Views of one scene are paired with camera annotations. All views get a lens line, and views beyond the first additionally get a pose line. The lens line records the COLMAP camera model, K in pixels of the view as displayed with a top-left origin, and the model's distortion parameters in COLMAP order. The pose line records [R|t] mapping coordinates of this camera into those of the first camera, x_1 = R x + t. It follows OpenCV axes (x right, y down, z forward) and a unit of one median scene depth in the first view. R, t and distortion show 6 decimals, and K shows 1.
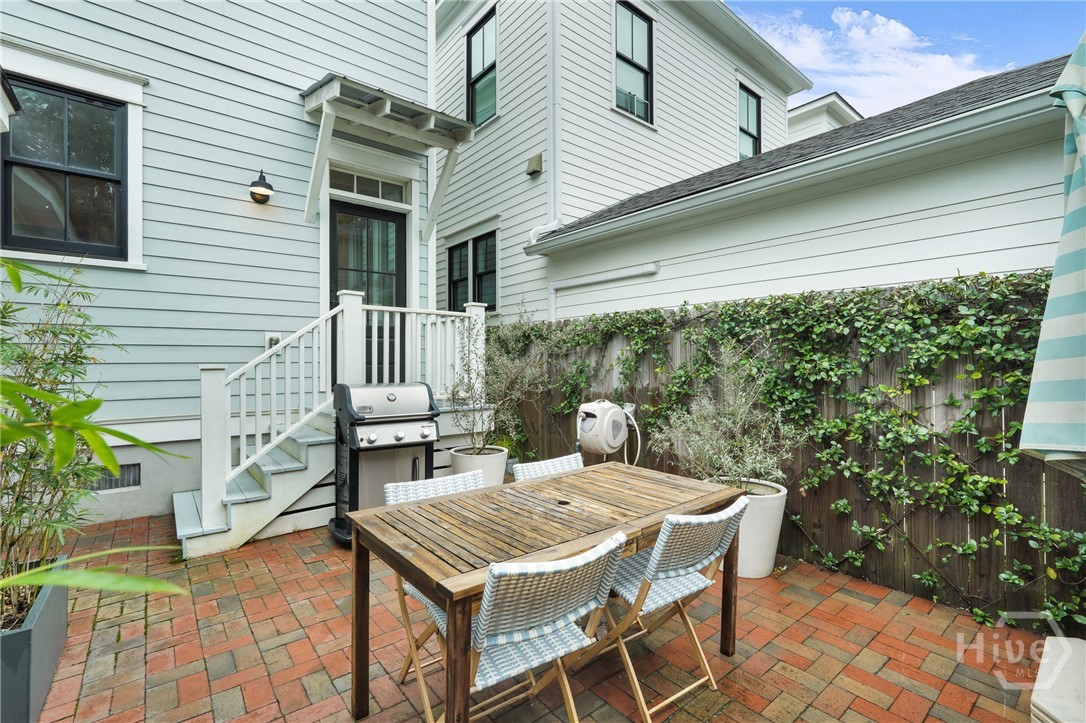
lens RADIAL K [[483.6, 0, 547.2], [0, 483.6, 359.4], [0, 0, 1]] dist [-0.008652, 0.004818]
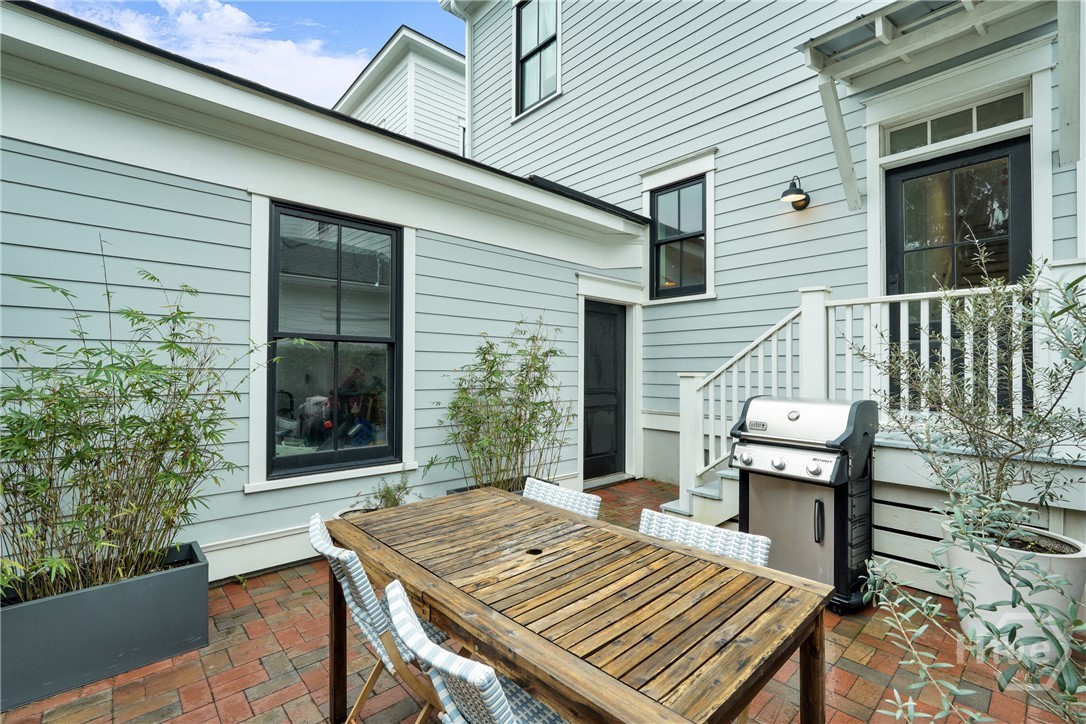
lens RADIAL K [[483.6, 0, 547.7], [0, 483.6, 365.5], [0, 0, 1]] dist [-0.008652, 0.004818]
pose [[0.054114, -0.002739, -0.998531, 0.468747], [0.003819, 0.999989, -0.002536, -0.004633], [0.998527, -0.003676, 0.054124, 0.552765]]
